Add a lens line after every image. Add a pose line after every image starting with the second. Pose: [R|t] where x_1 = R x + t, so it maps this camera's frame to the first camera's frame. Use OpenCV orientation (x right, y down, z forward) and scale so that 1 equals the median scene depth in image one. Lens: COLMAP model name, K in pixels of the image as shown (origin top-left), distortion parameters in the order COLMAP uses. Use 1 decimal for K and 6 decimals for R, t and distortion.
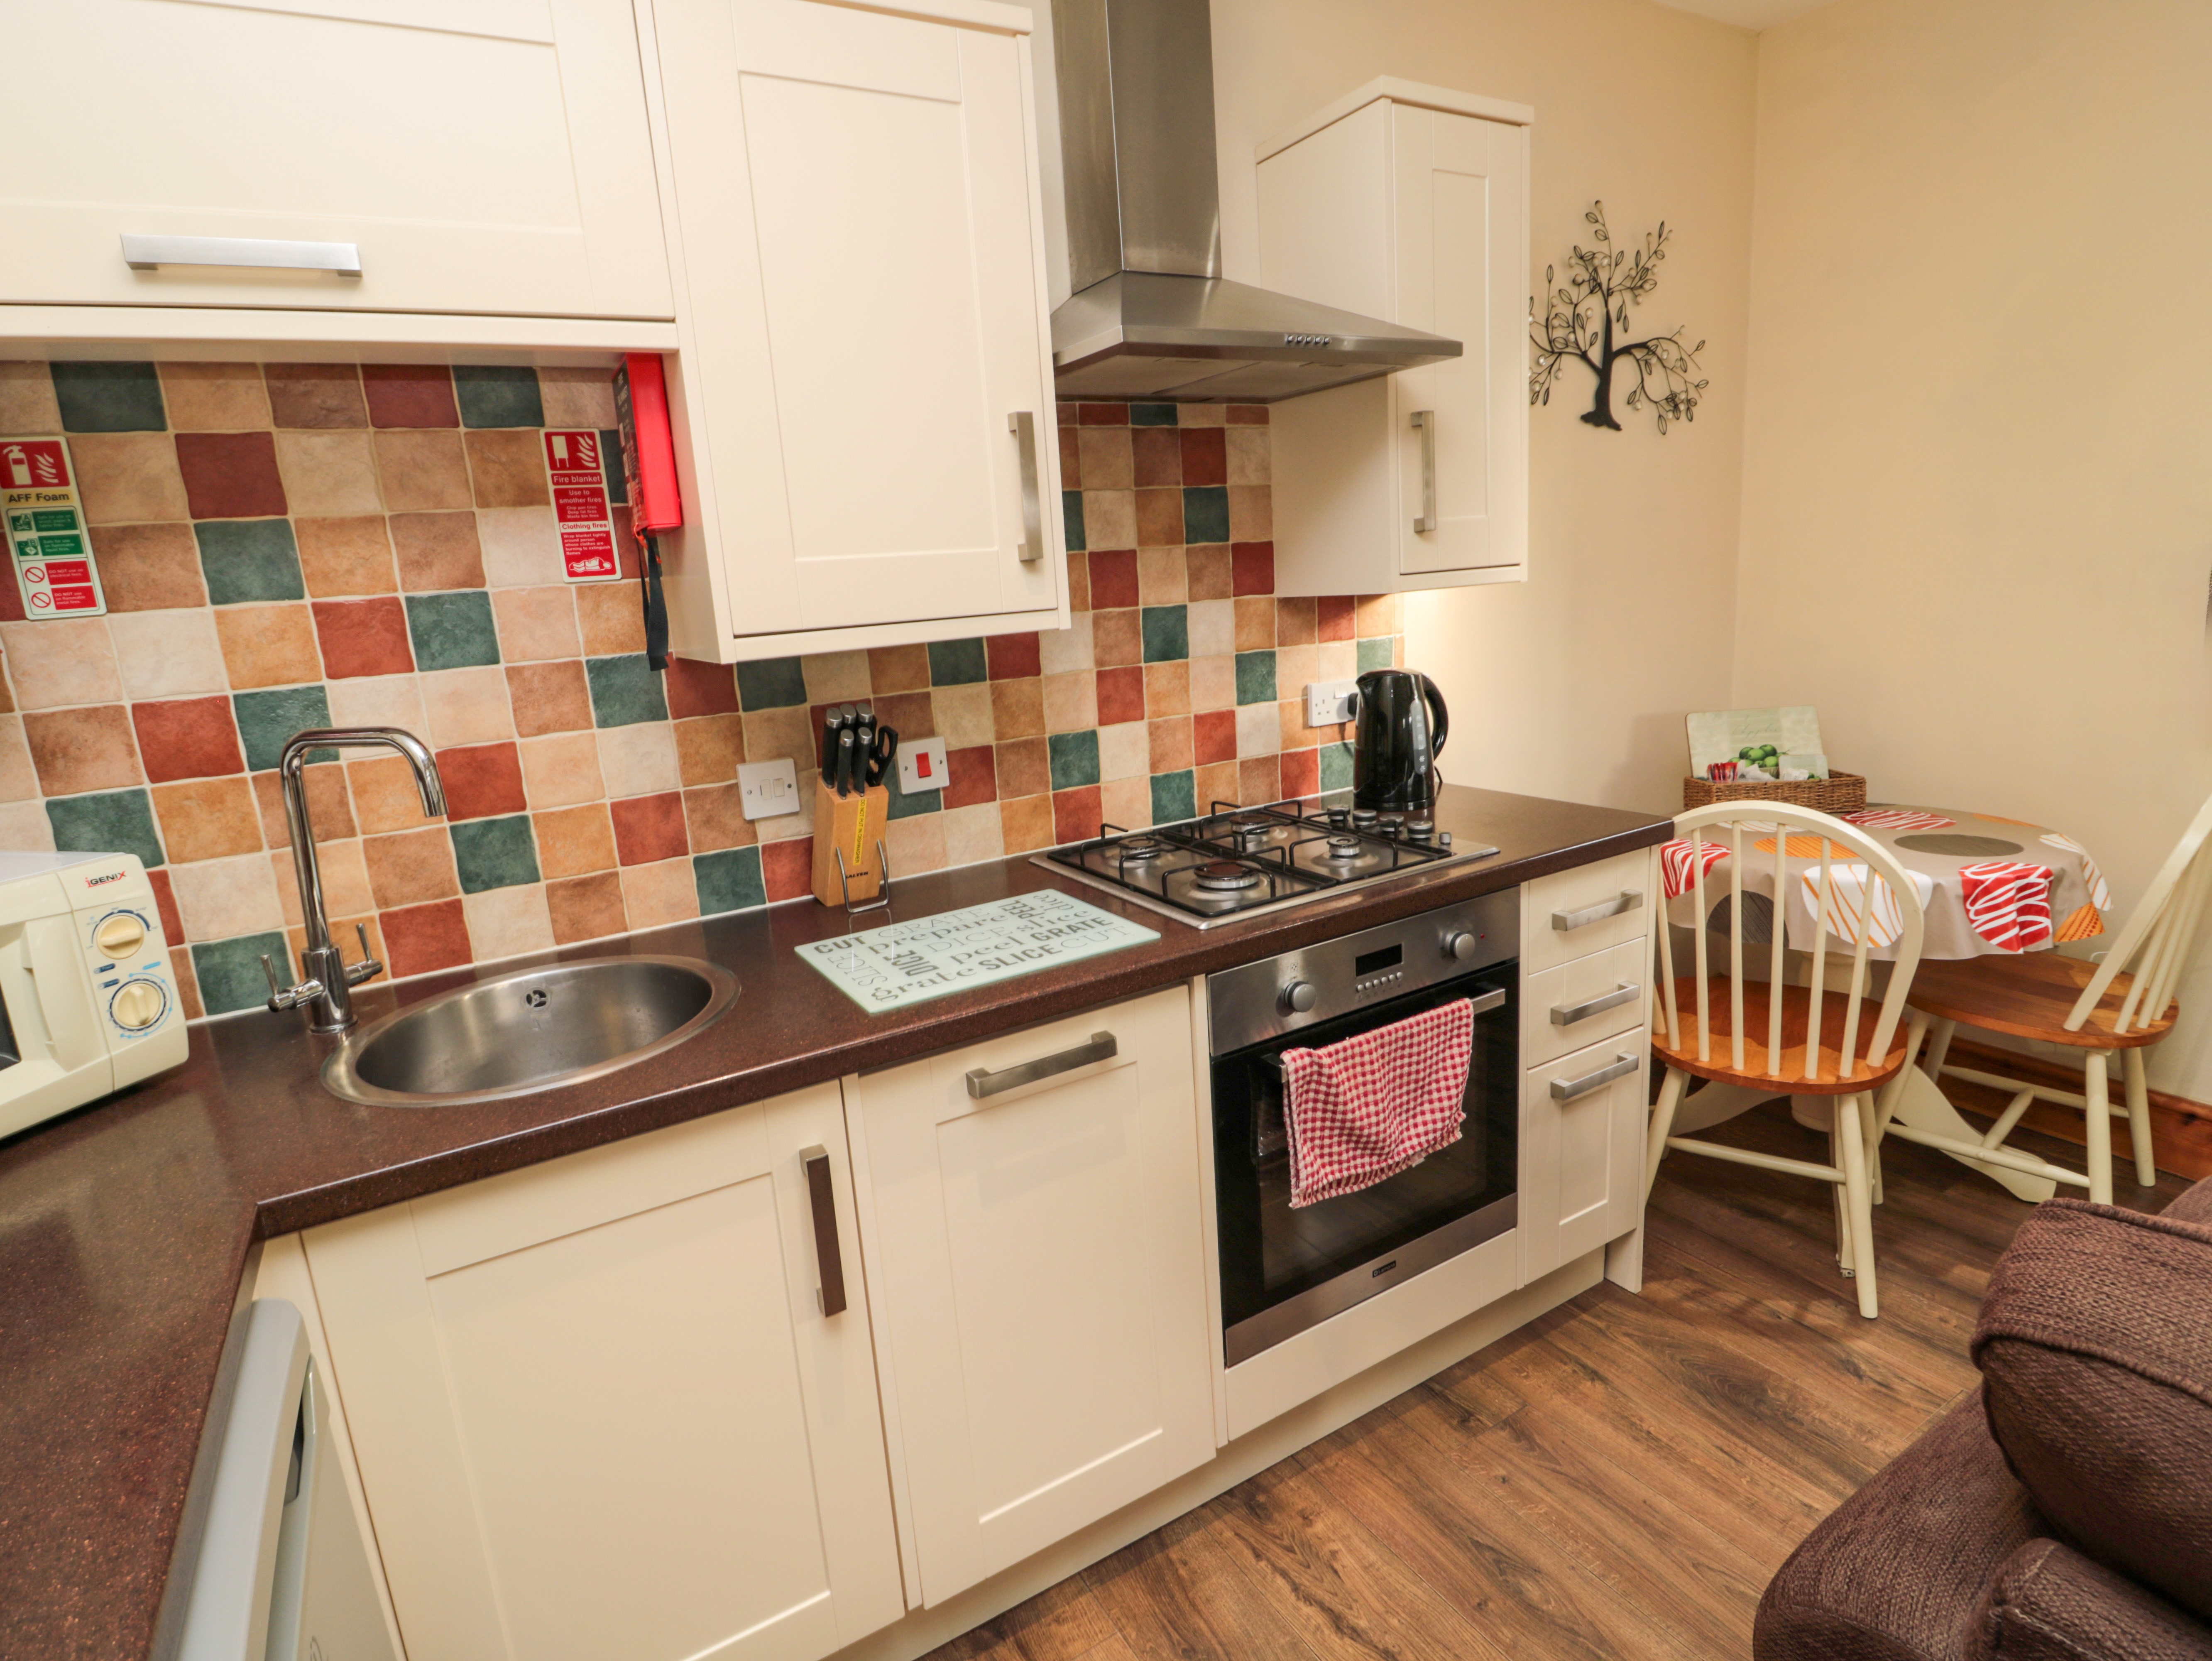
lens RADIAL K [[1146.8, 0, 1086.6], [0, 1146.8, 825.2], [0, 0, 1]] dist [-0.002166, -0.012122]
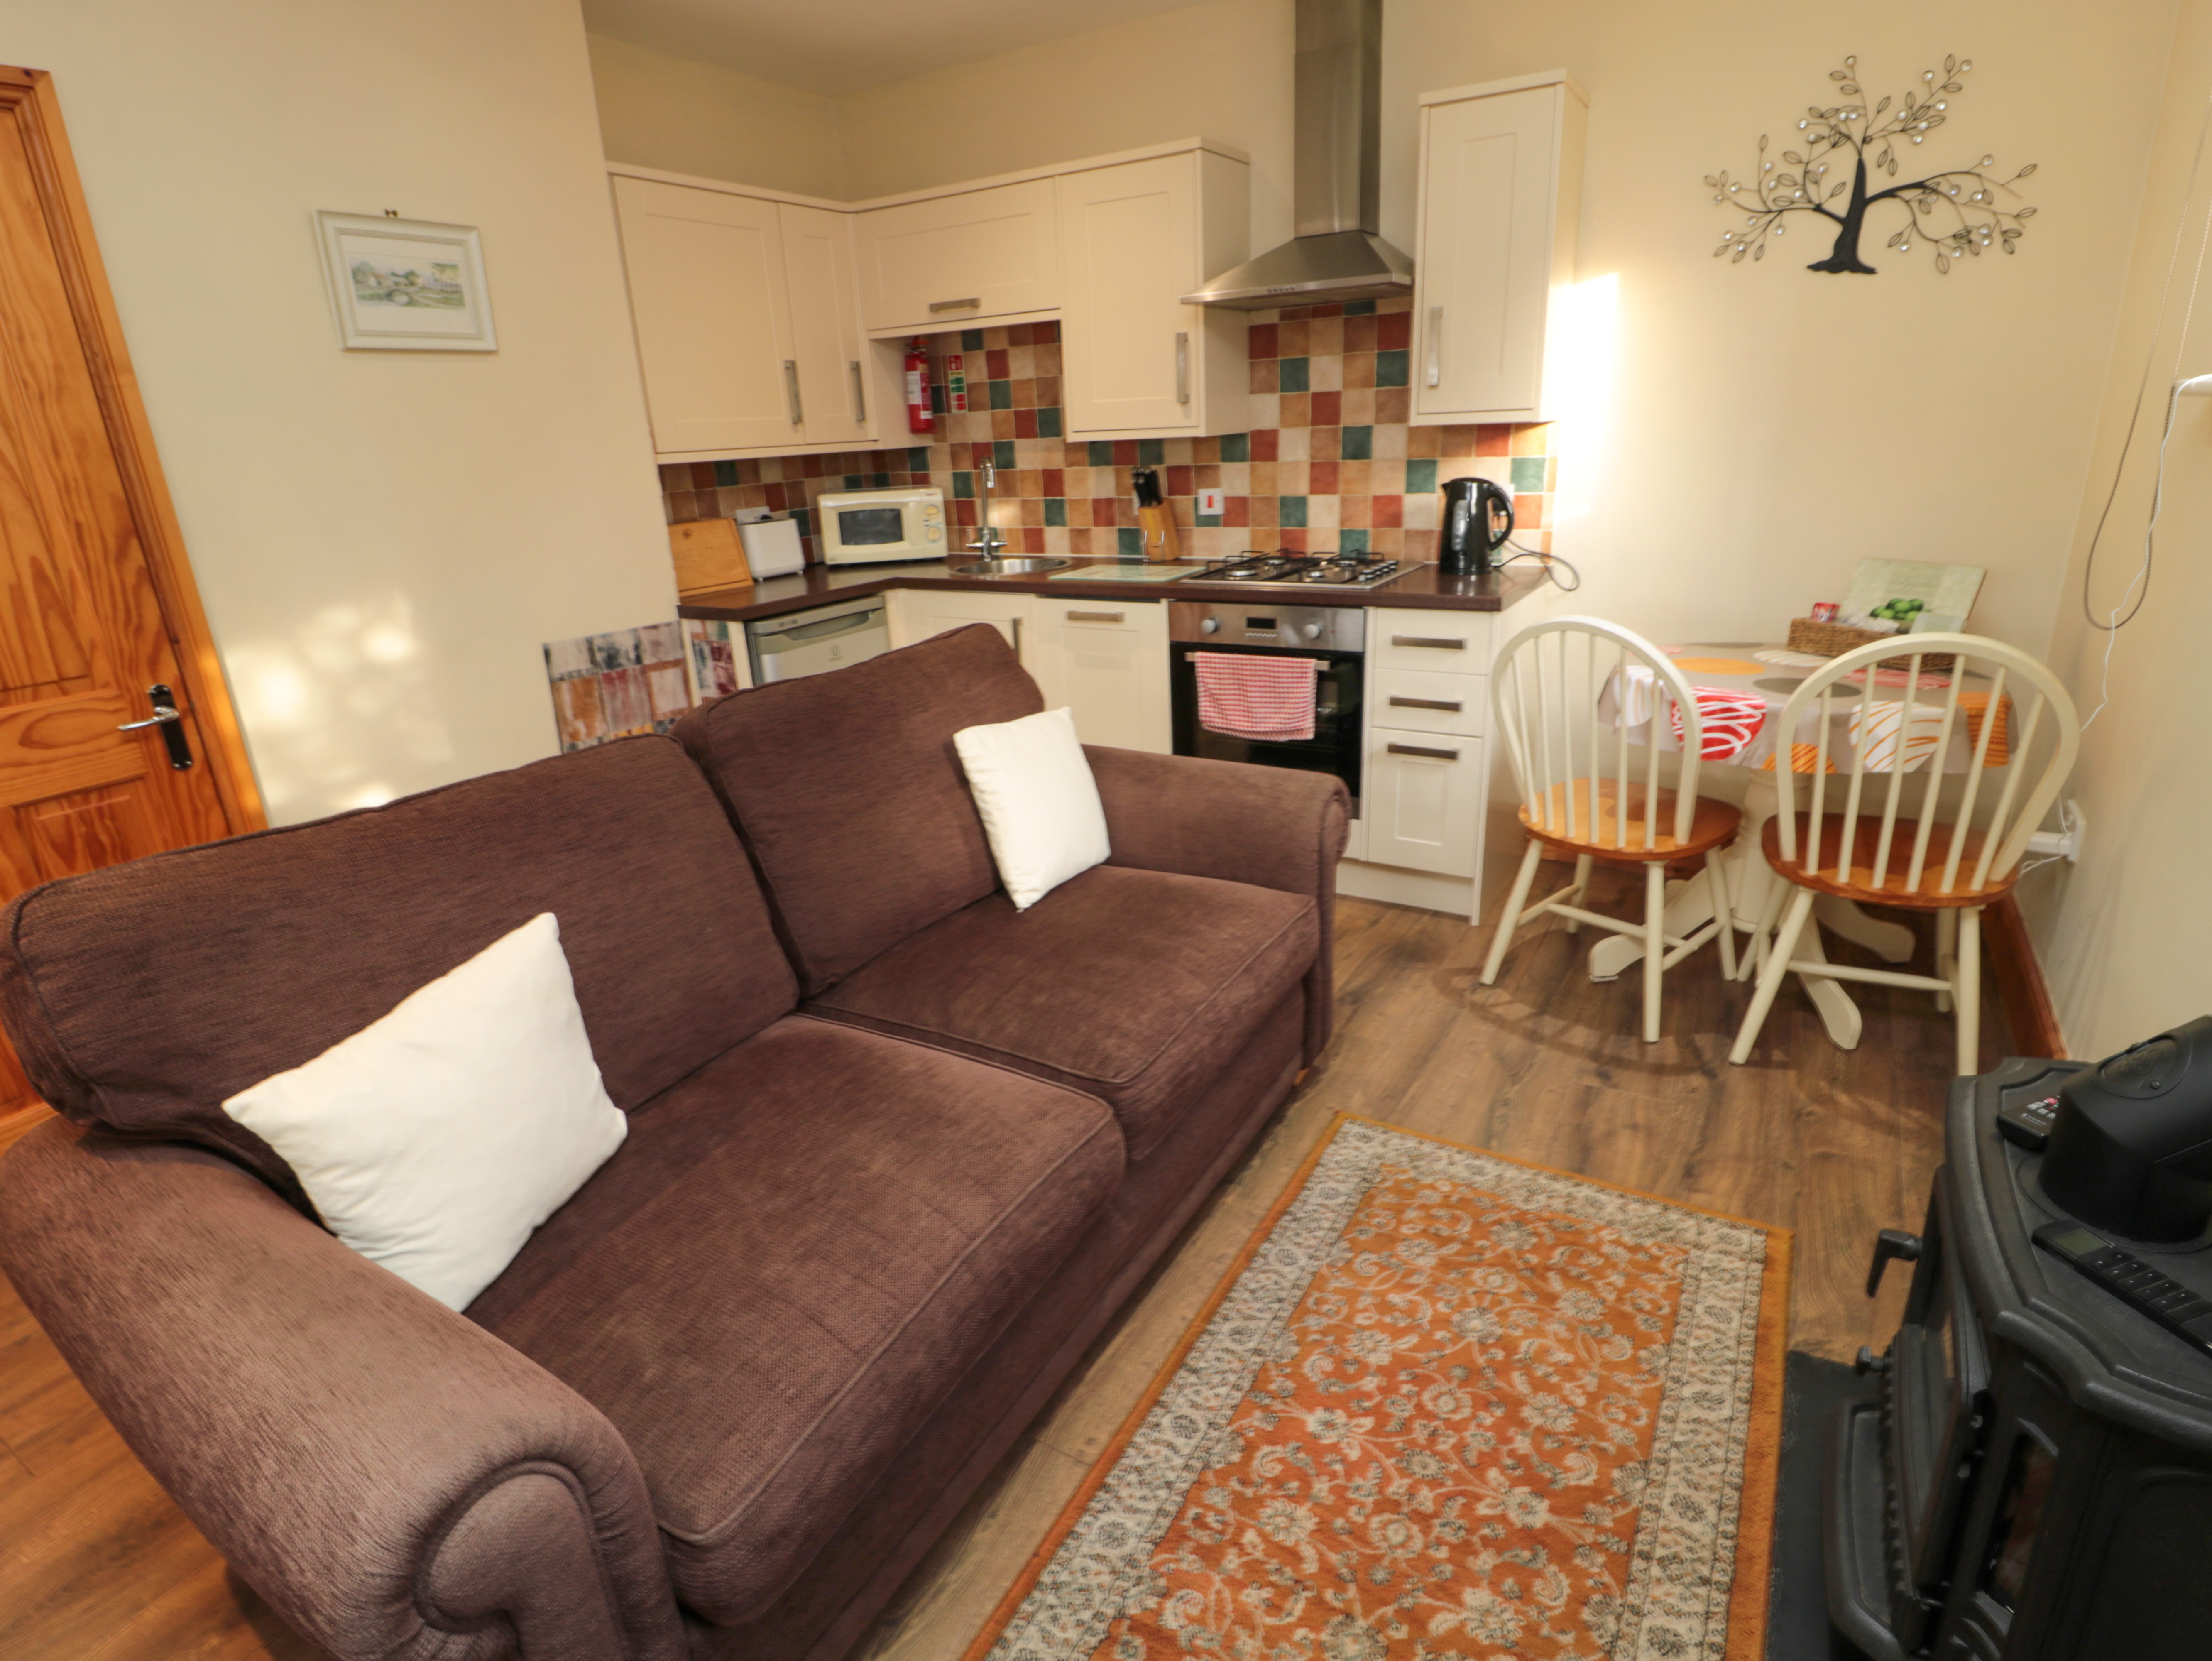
lens RADIAL K [[1146.8, 0, 1089.9], [0, 1146.8, 824.6], [0, 0, 1]] dist [-0.002166, -0.012122]
pose [[0.464140, 0.341810, -0.817154, 1.525368], [-0.173584, 0.939755, 0.294498, -0.071476], [0.868587, 0.005156, 0.495511, -0.178958]]
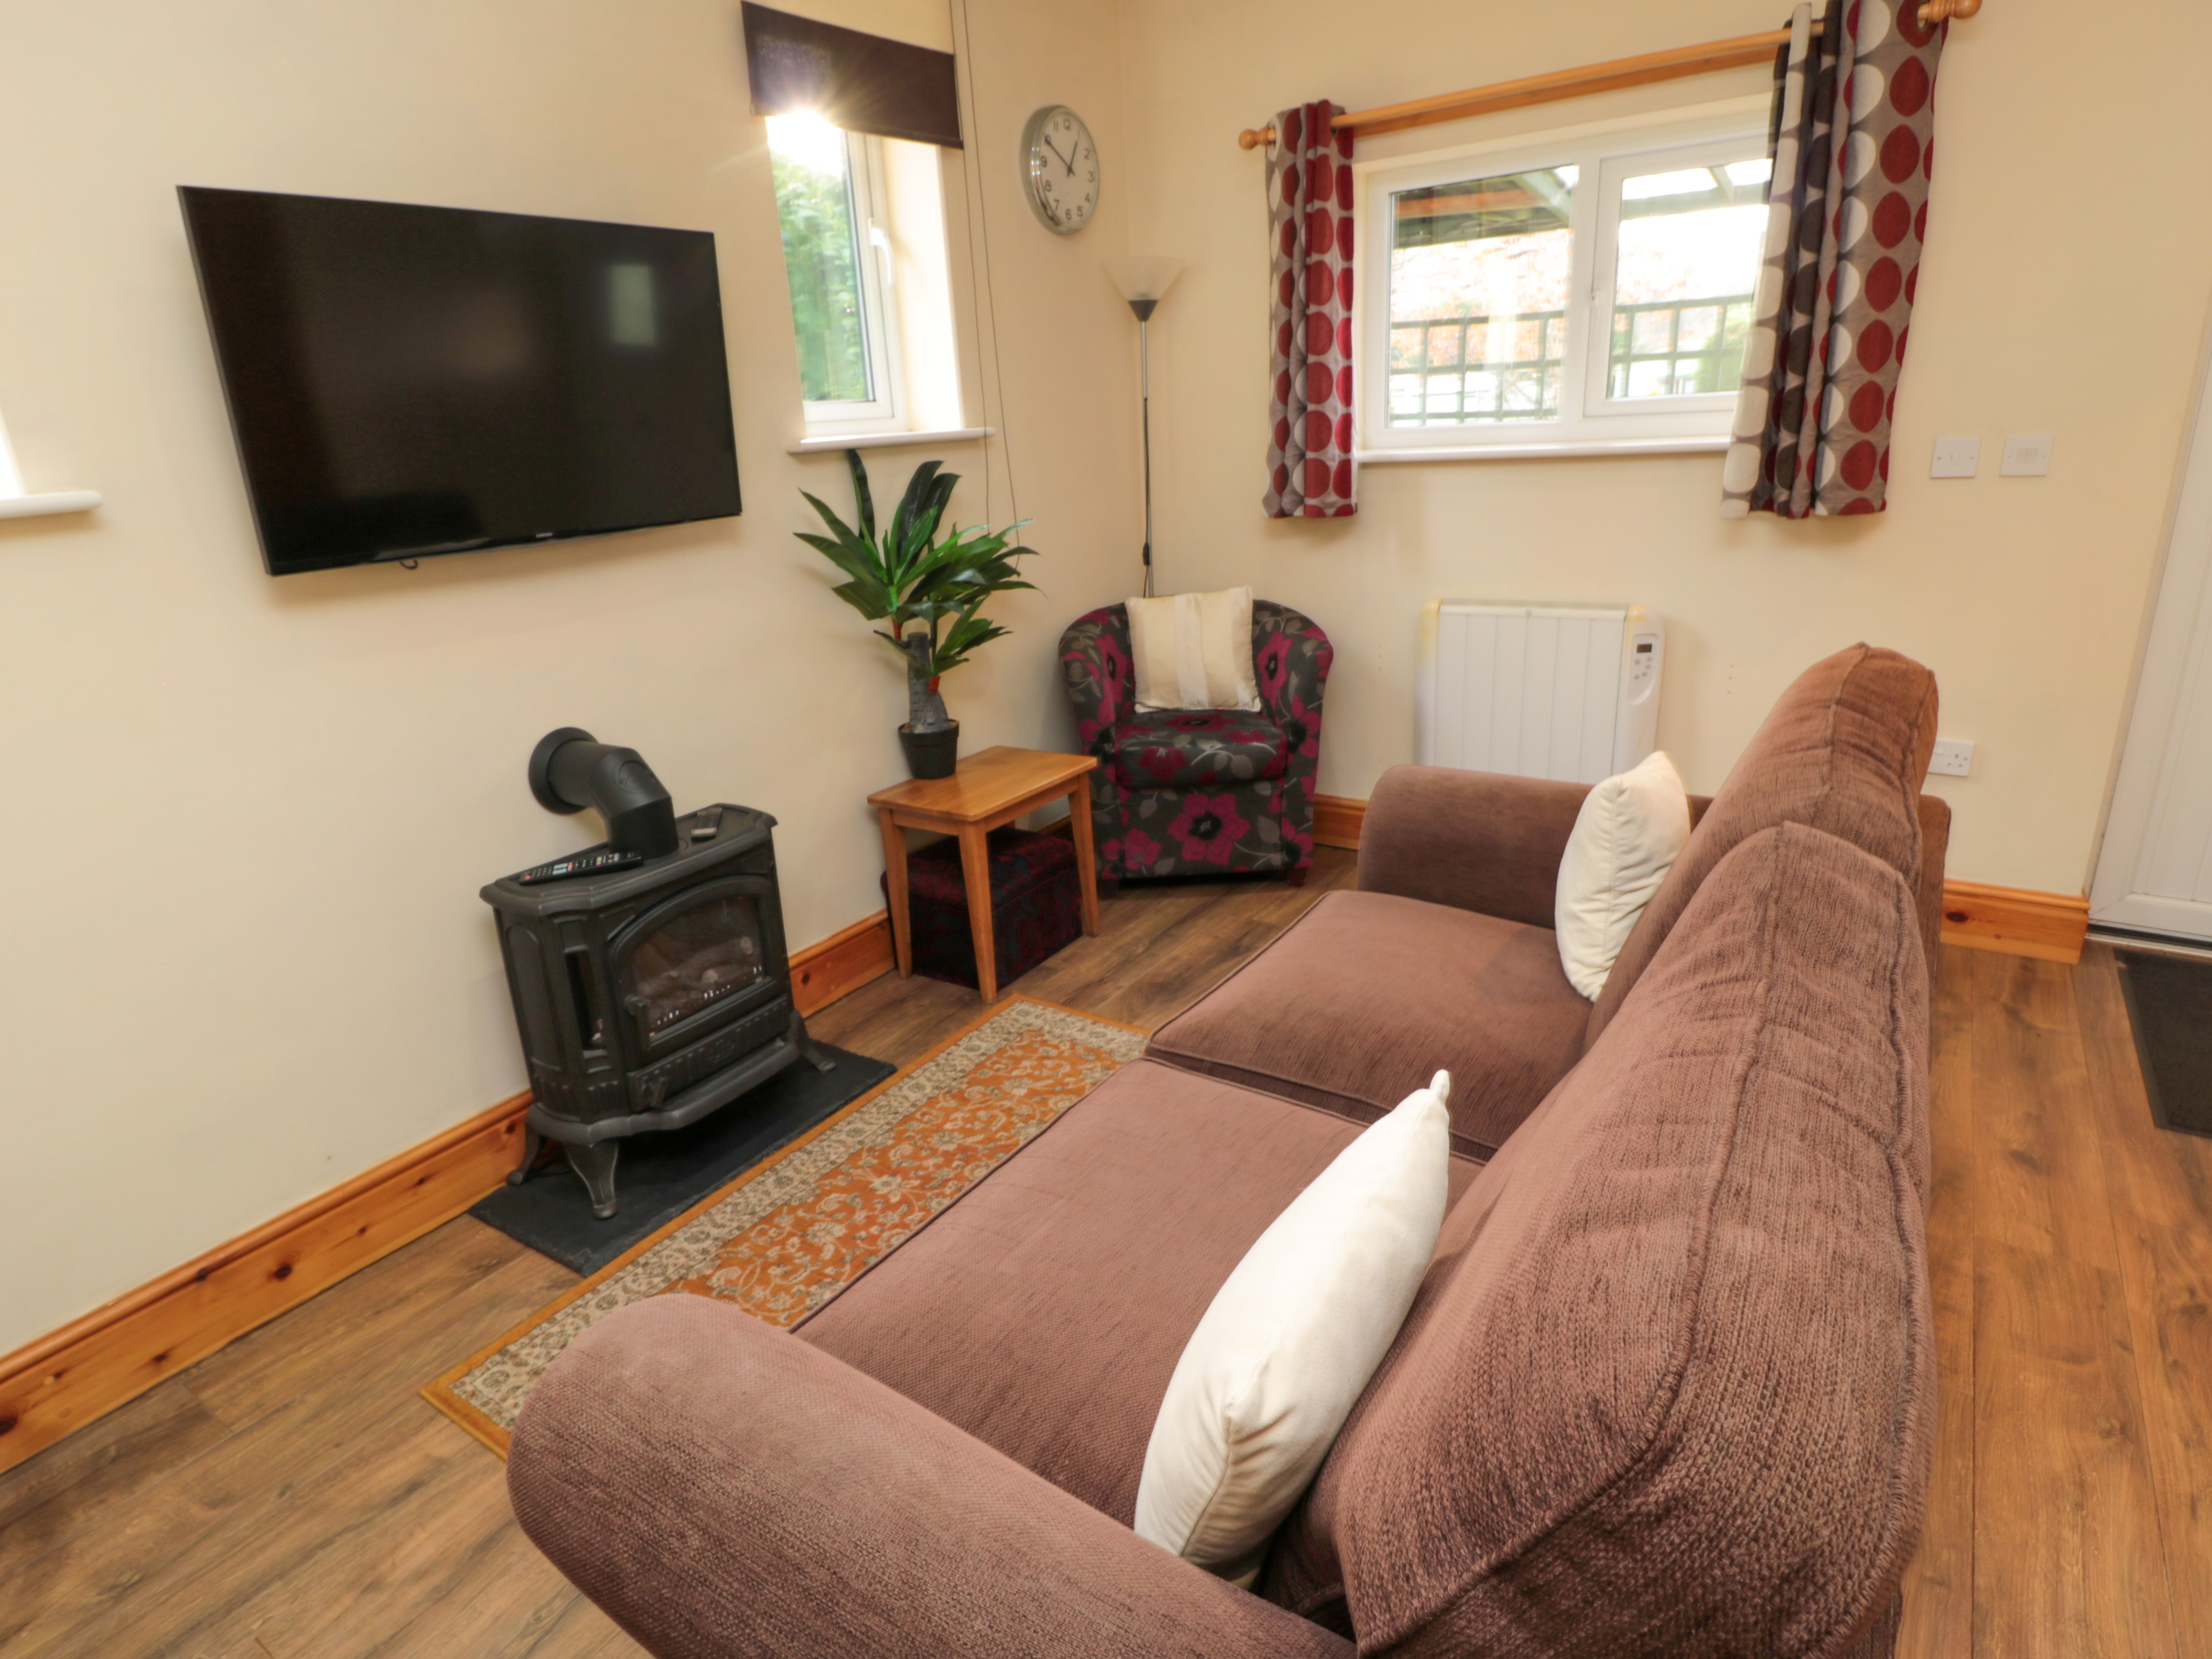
lens RADIAL K [[1184.5, 0, 1094.9], [0, 1184.5, 832.1], [0, 0, 1]] dist [-0.002399, -0.013124]
pose [[-0.419718, -0.207328, 0.883658, 0.178629], [0.283747, 0.894796, 0.344715, -0.113979], [-0.862162, 0.395419, -0.316733, 0.499615]]
